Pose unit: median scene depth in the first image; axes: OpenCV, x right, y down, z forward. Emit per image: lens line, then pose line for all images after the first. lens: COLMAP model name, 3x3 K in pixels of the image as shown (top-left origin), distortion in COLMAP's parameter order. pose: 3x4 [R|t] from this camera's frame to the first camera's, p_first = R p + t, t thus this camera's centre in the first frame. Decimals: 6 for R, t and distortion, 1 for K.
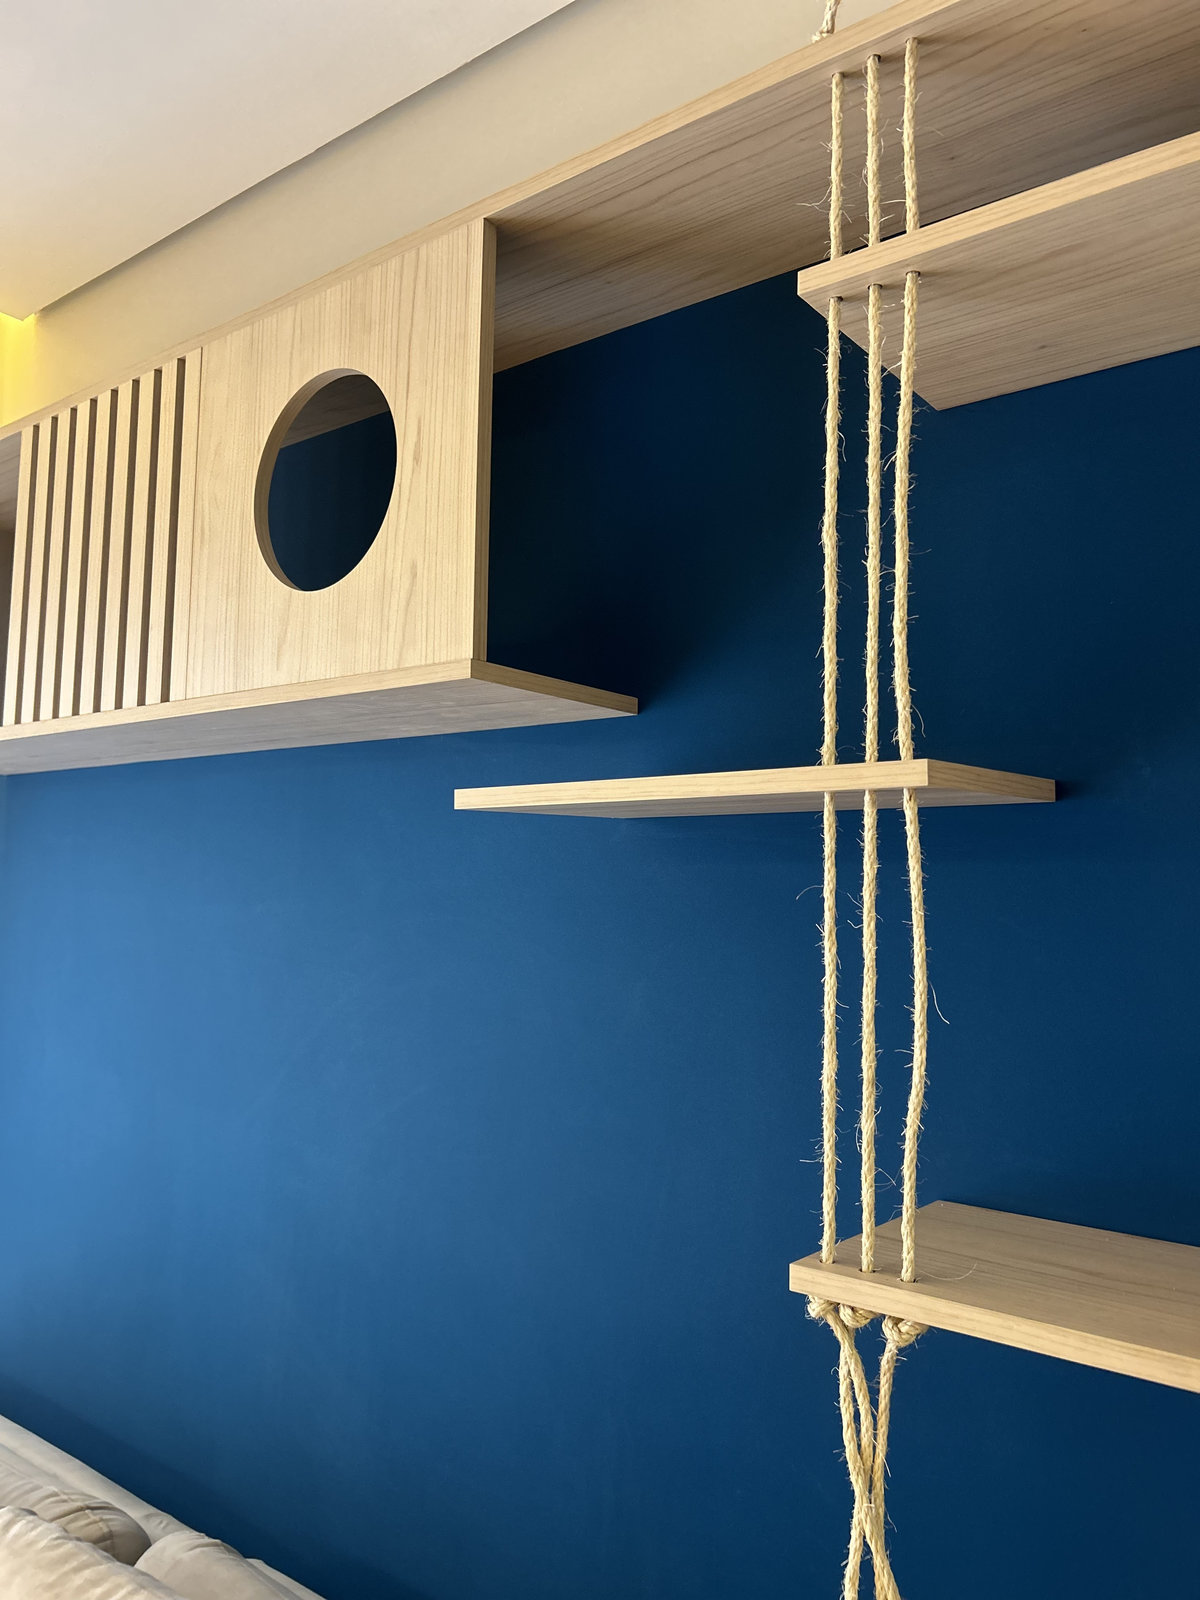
lens RADIAL K [[1208.4, 0, 608.9], [0, 1208.4, 803.9], [0, 0, 1]] dist [0.049275, -0.071841]
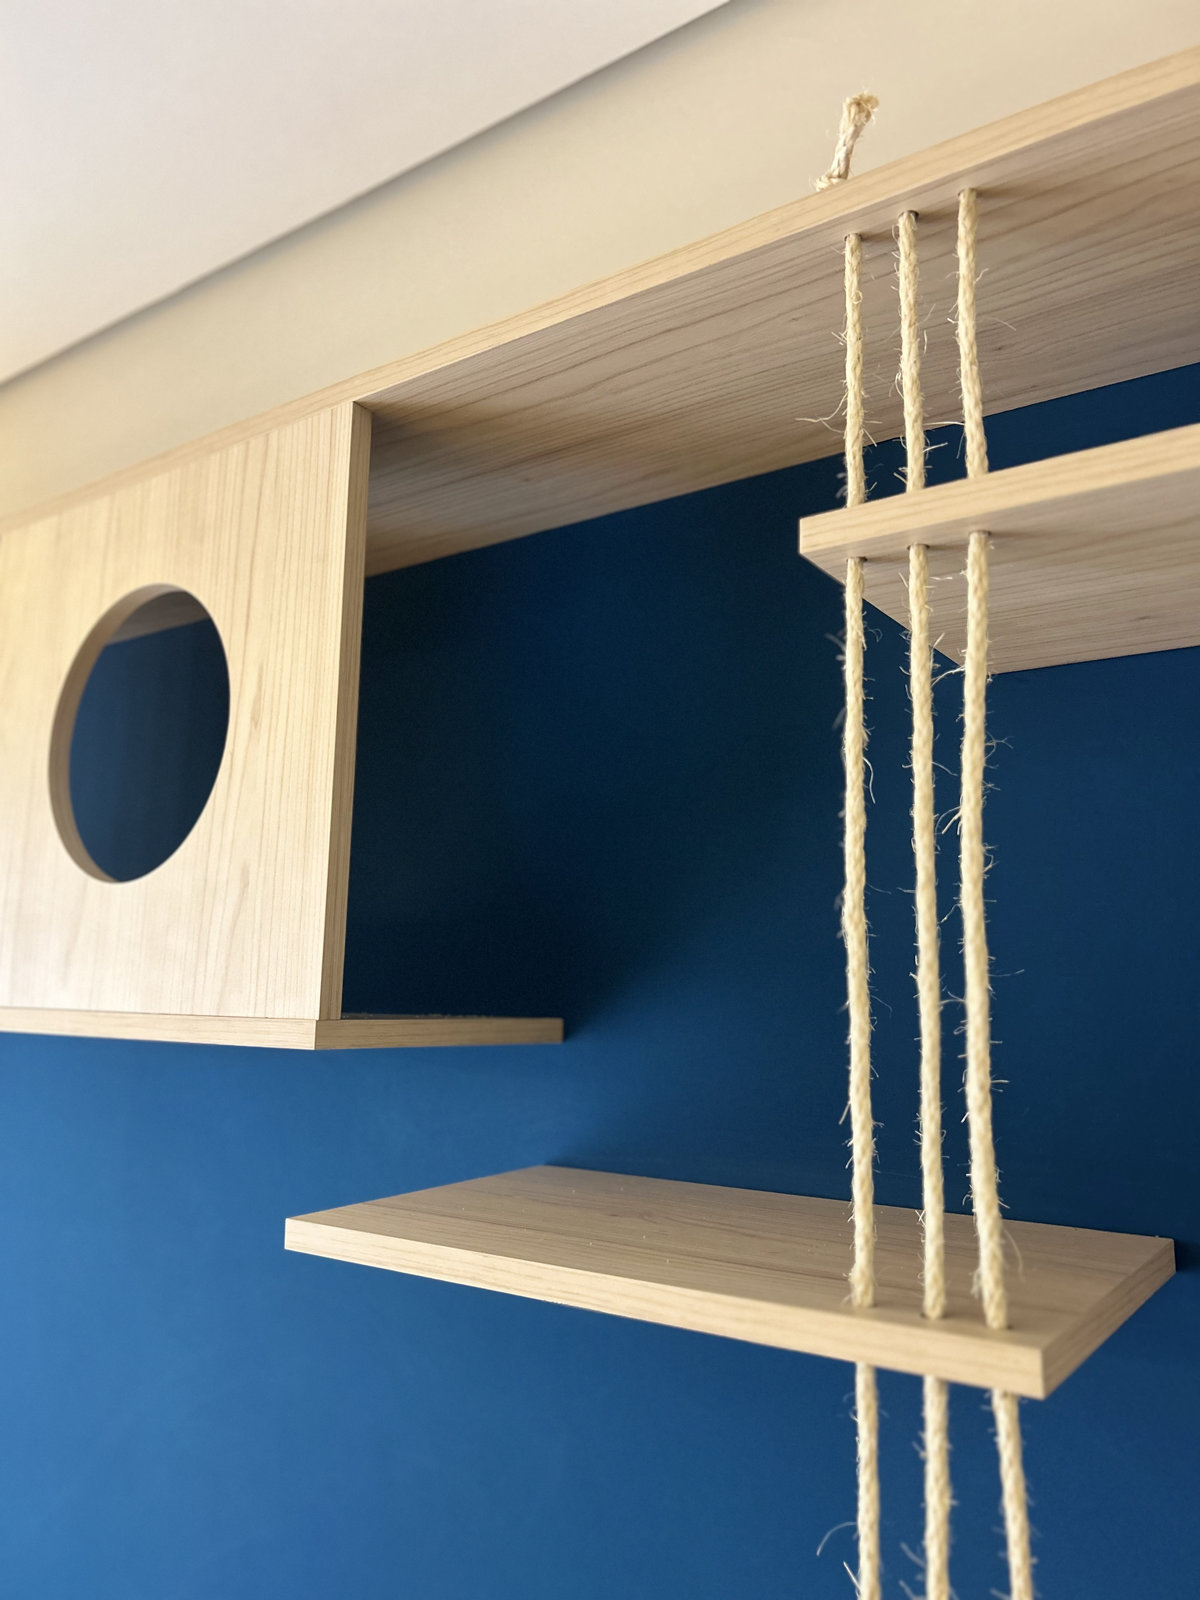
lens RADIAL K [[1219.9, 0, 600.0], [0, 1219.9, 800.0], [0, 0, 1]] dist [0.052625, -0.090980]
pose [[0.998918, 0.008170, 0.045791, 0.016984], [-0.004268, 0.996399, -0.084678, -0.230887], [-0.046318, 0.084391, 0.995356, 0.356778]]
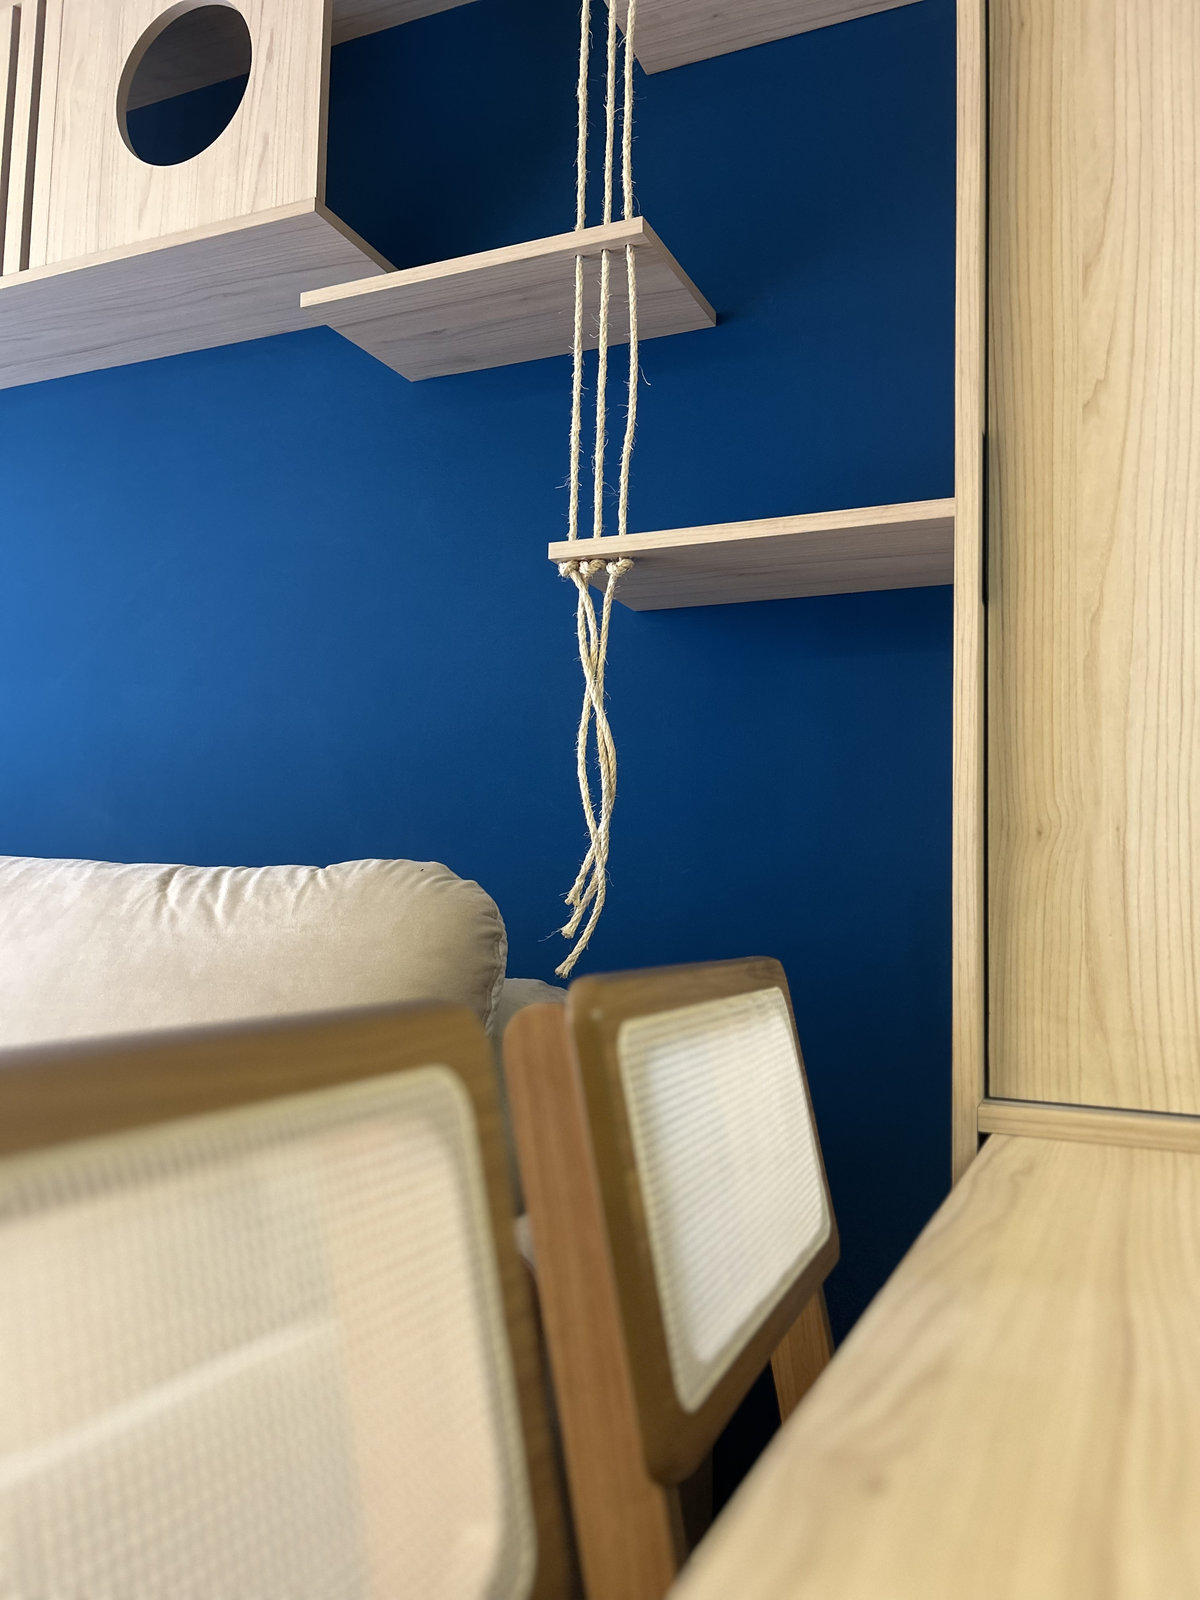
lens RADIAL K [[1207.5, 0, 600.0], [0, 1207.5, 800.0], [0, 0, 1]] dist [0.053608, -0.070168]
pose [[0.967490, 0.021428, 0.251998, -0.166650], [-0.023906, 0.999691, 0.006775, 0.665792], [-0.251775, -0.012579, 0.967704, -0.512078]]
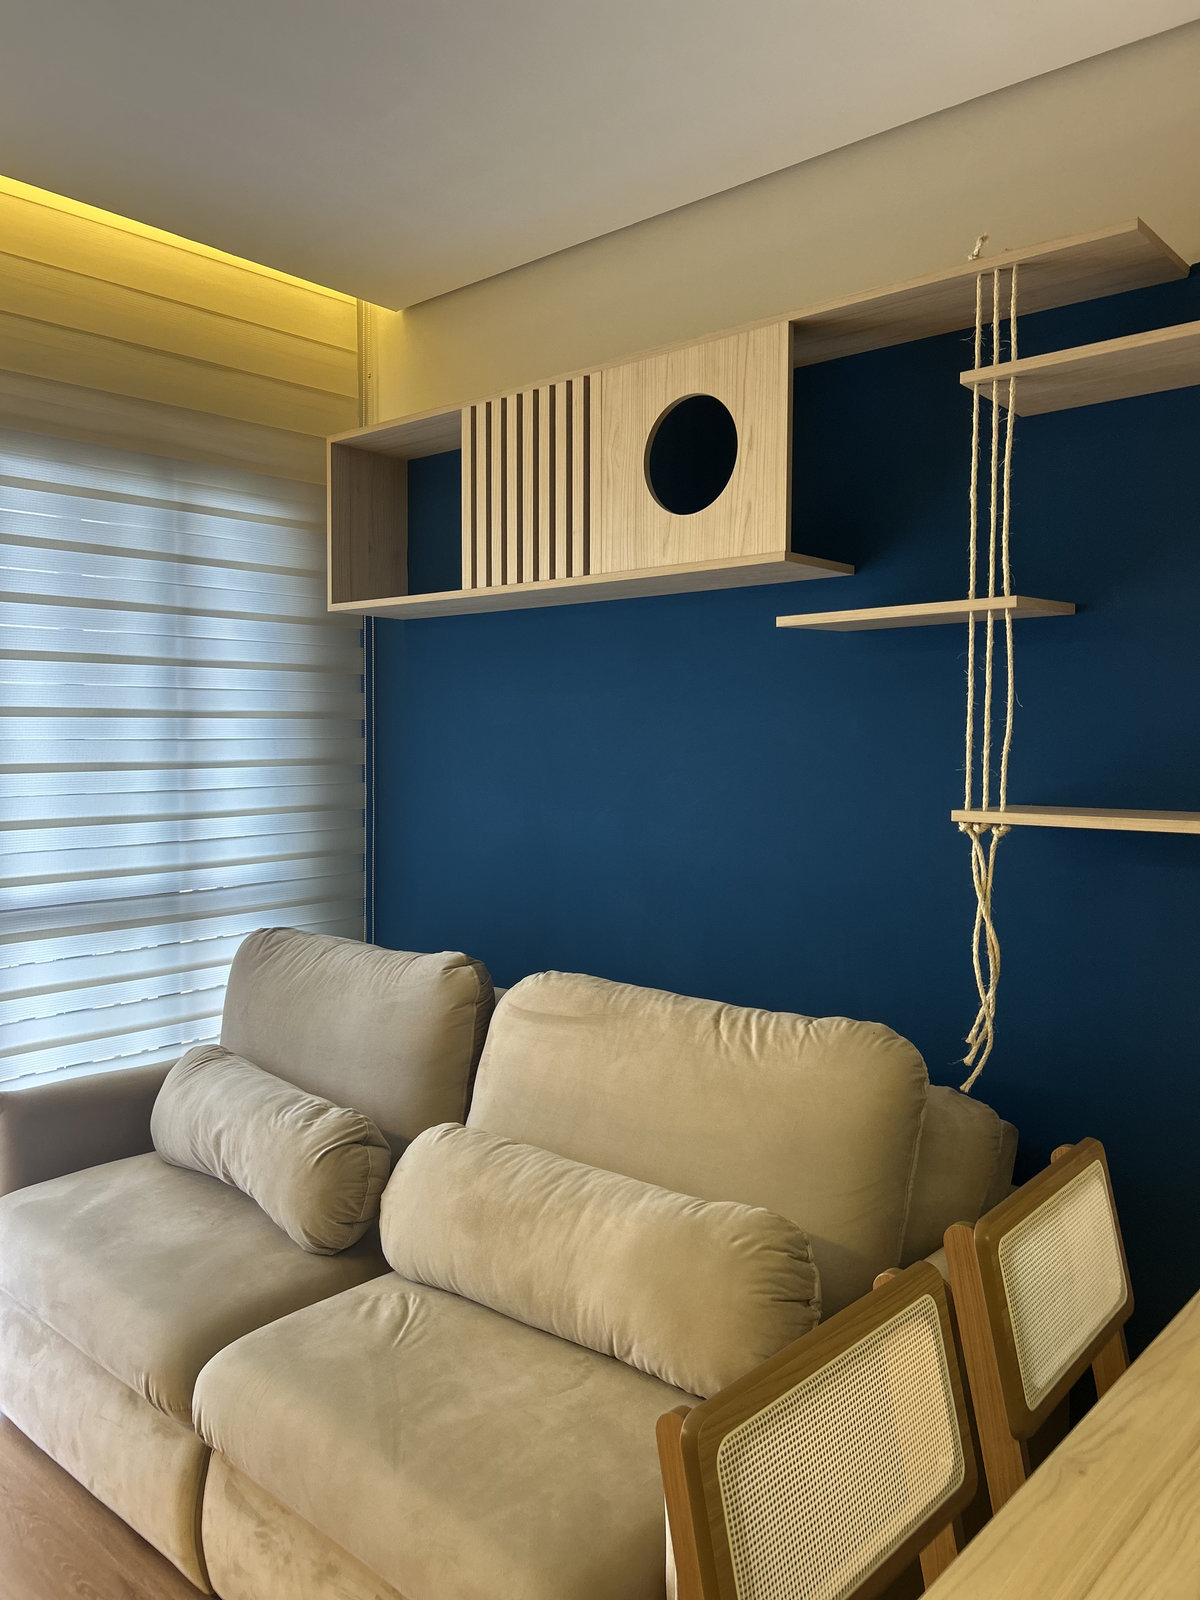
lens RADIAL K [[1192.2, 0, 600.0], [0, 1192.2, 800.0], [0, 0, 1]] dist [0.058927, -0.081019]
pose [[0.998054, -0.015470, -0.060401, -0.382205], [0.023087, 0.991567, 0.127522, 0.038090], [0.057919, -0.128669, 0.989995, -1.314405]]
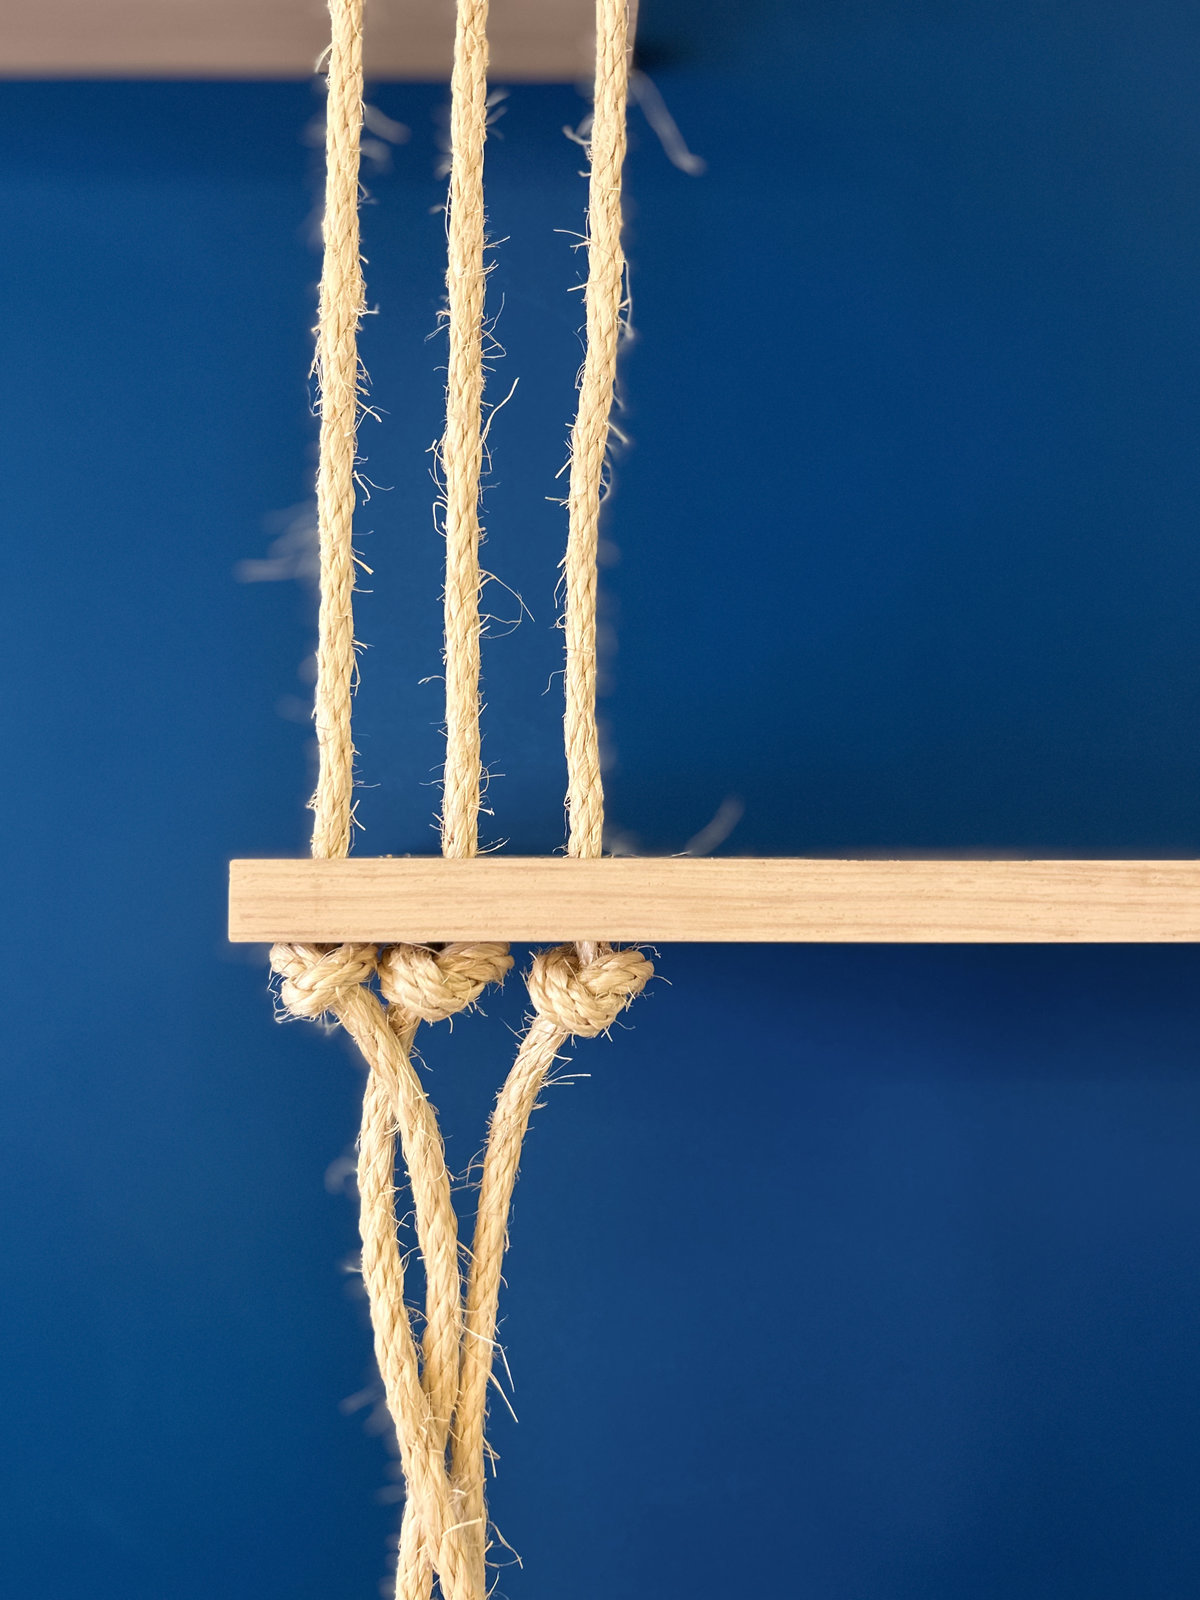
lens RADIAL K [[1202.7, 0, 600.0], [0, 1202.7, 800.0], [0, 0, 1]] dist [0.045569, -0.087752]
pose [[0.766942, 0.010750, 0.641627, 0.021866], [-0.032364, 0.999235, 0.021943, 0.336145], [-0.640900, -0.037594, 0.766703, 0.669524]]
